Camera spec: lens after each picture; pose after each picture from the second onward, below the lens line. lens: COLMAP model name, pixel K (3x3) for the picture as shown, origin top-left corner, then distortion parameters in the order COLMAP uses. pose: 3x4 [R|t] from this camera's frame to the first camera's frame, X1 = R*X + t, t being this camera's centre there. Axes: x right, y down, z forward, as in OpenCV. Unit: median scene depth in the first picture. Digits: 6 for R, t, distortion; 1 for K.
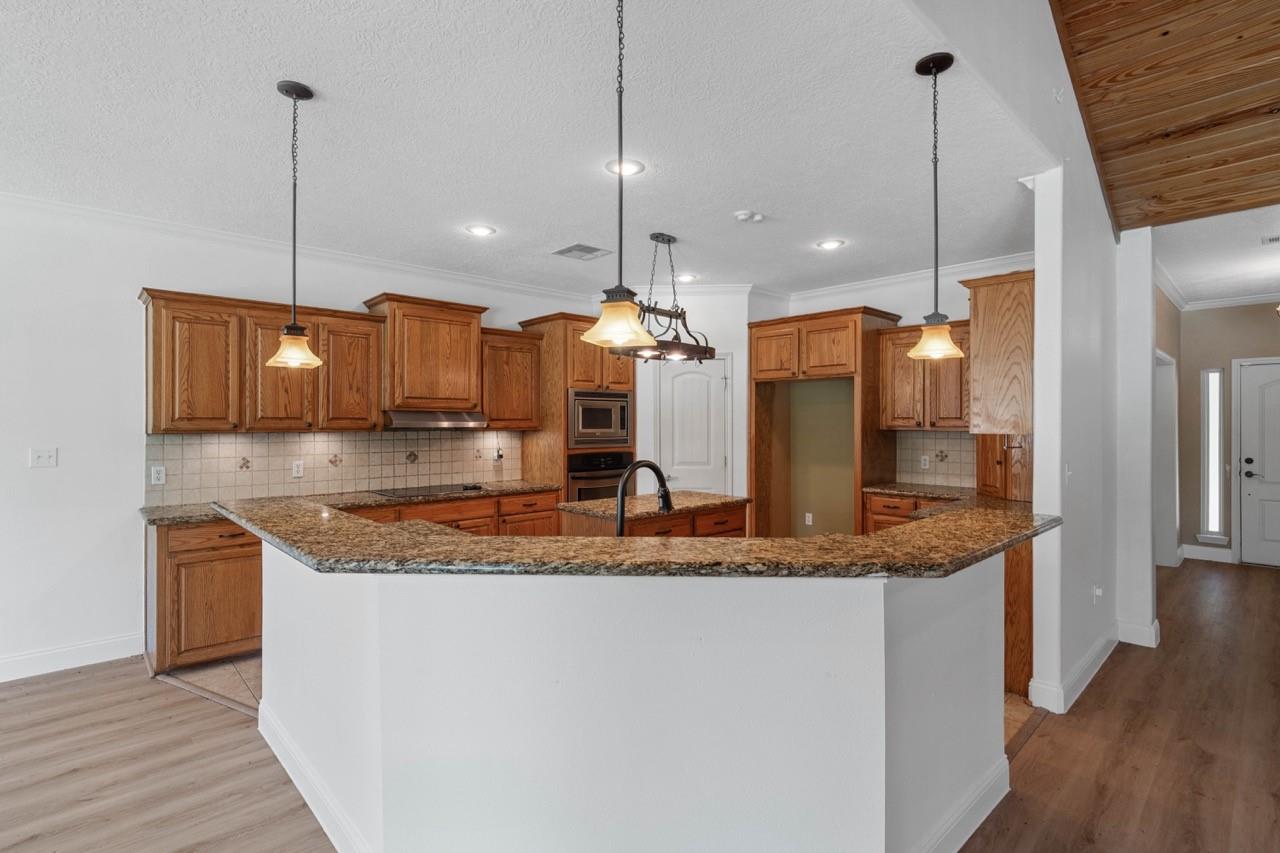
lens RADIAL K [[618.4, 0, 636.8], [0, 618.4, 421.7], [0, 0, 1]] dist [-0.004986, 0.000149]
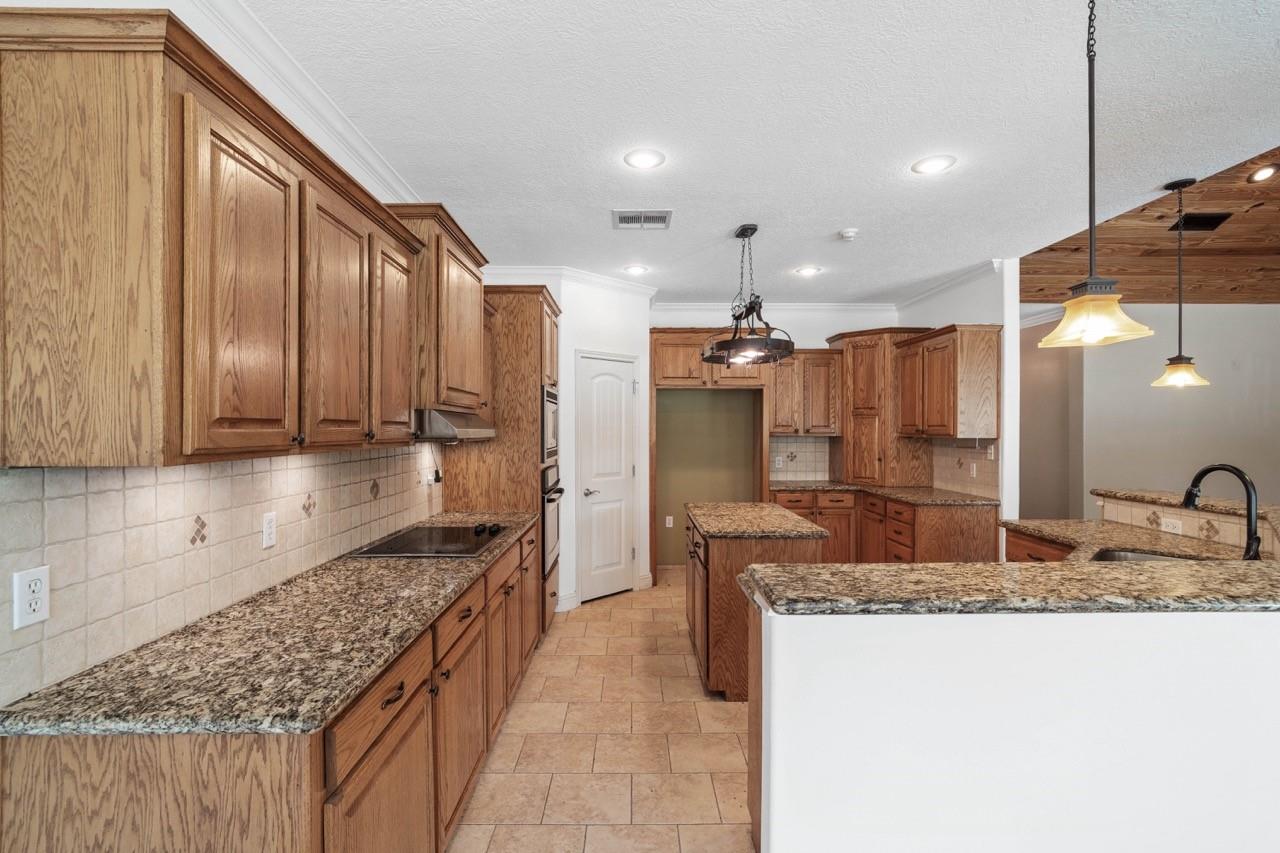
lens RADIAL K [[602.8, 0, 640.8], [0, 602.8, 429.5], [0, 0, 1]] dist [-0.003985, 0.000418]
pose [[0.670444, -0.000323, 0.741960, -0.649757], [-0.001642, 0.999997, 0.001919, -0.000539], [-0.741958, -0.002505, 0.670441, 0.453093]]
